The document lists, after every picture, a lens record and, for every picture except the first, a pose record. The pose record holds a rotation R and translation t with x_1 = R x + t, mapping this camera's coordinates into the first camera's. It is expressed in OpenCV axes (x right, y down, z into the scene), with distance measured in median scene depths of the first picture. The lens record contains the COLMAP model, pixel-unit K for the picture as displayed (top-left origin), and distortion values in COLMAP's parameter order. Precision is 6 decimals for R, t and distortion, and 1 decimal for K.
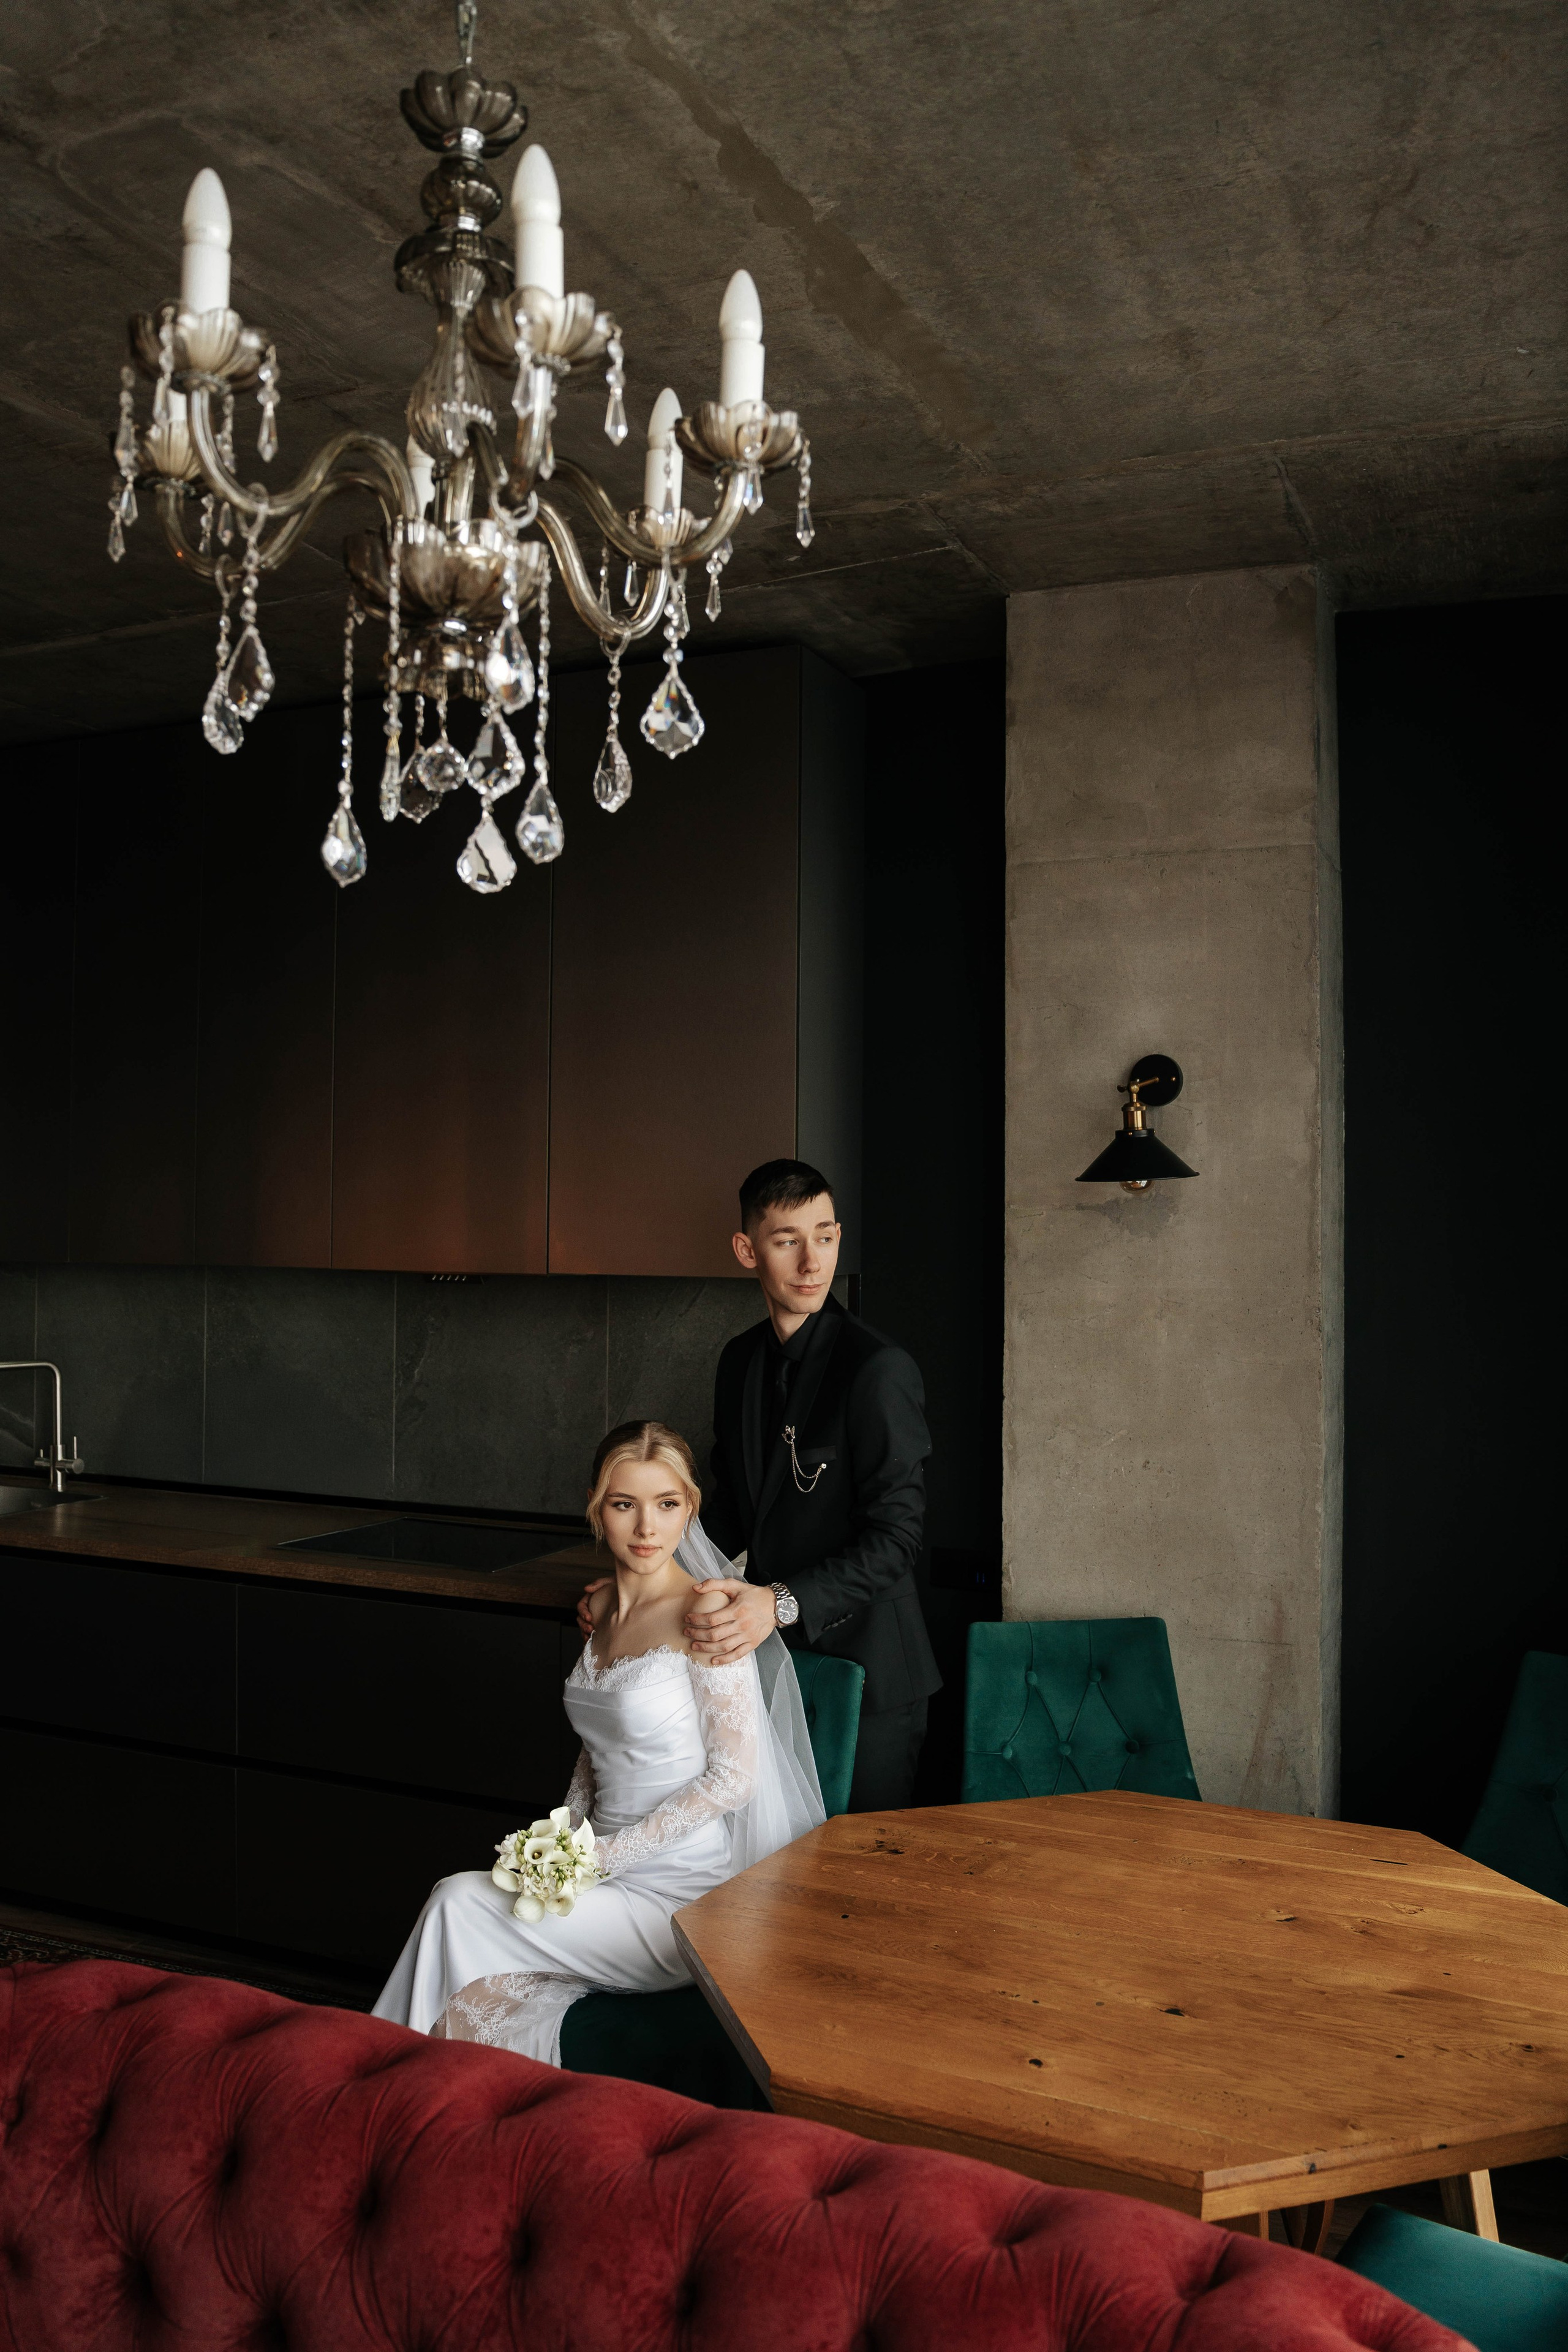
lens RADIAL K [[1962.9, 0, 850.5], [0, 1962.9, 1190.1], [0, 0, 1]] dist [-0.088266, 0.068720]
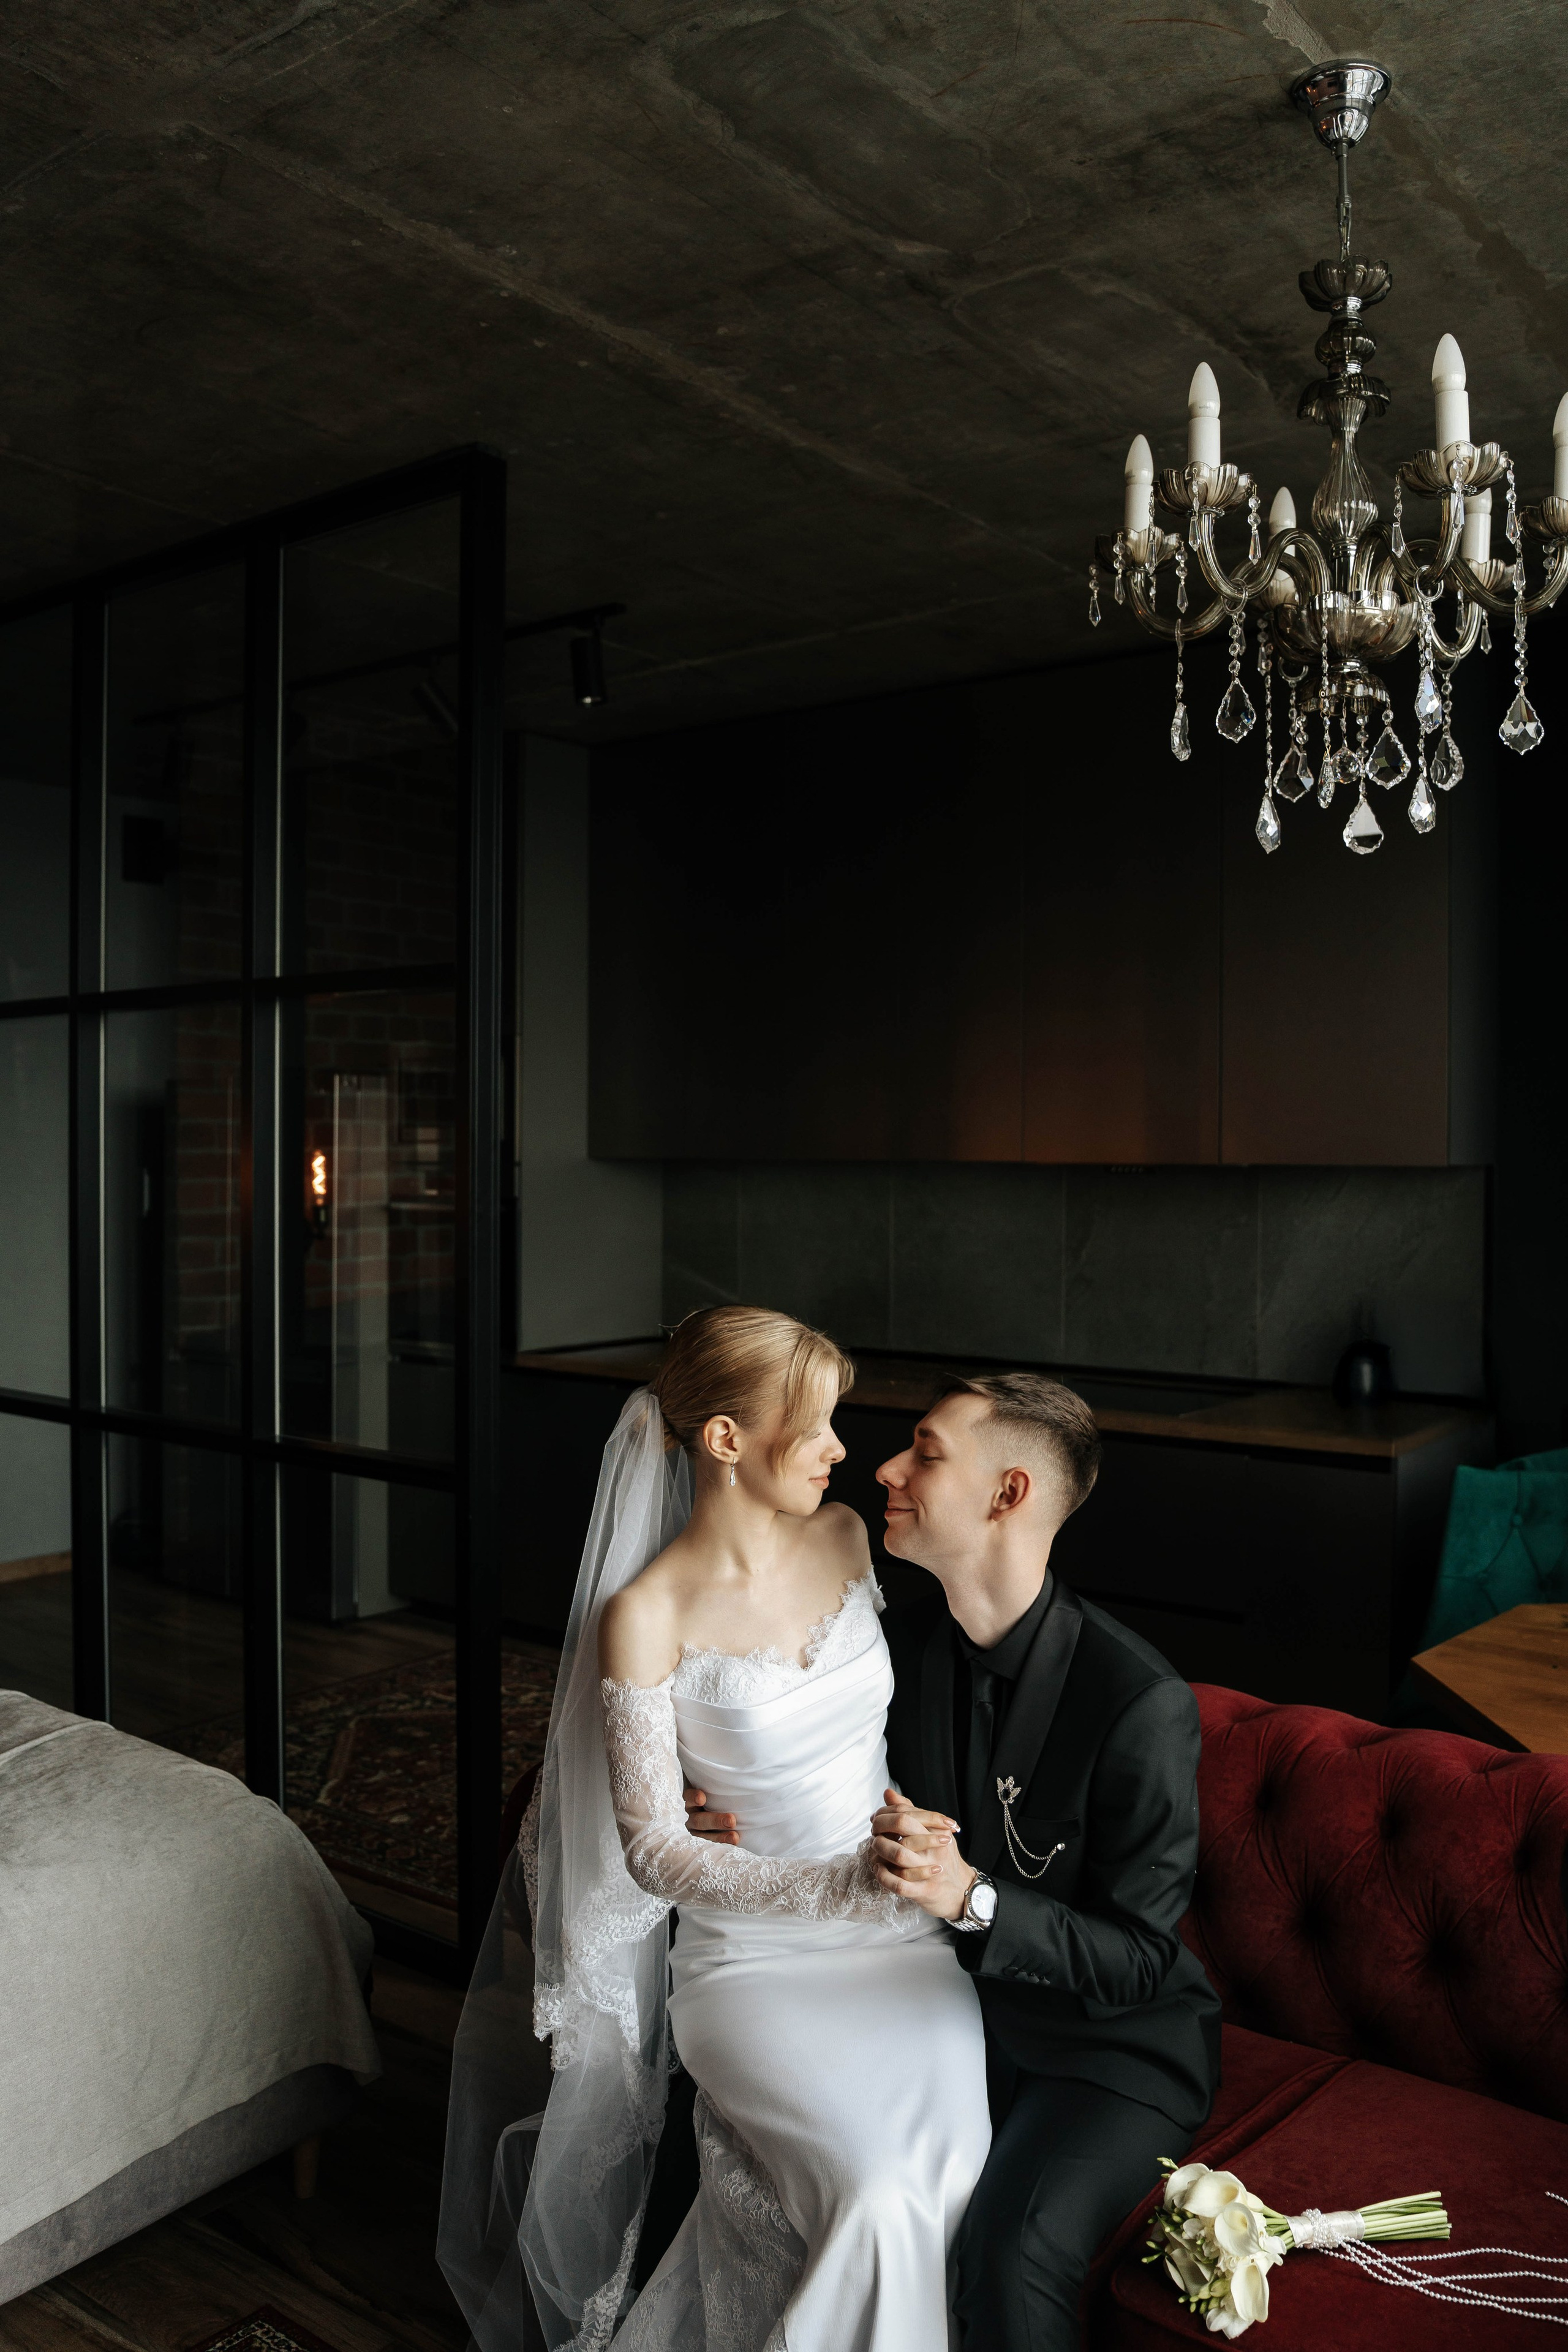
lens RADIAL K [[1962.9, 0, 850.5], [0, 1962.9, 1190.1], [0, 0, 1]] dist [-0.088266, 0.068720]
pose [[0.969684, 0.001259, -0.244360, -0.196001], [0.008319, 0.999237, 0.038160, 0.028400], [0.244221, -0.039036, 0.968934, -0.418025]]
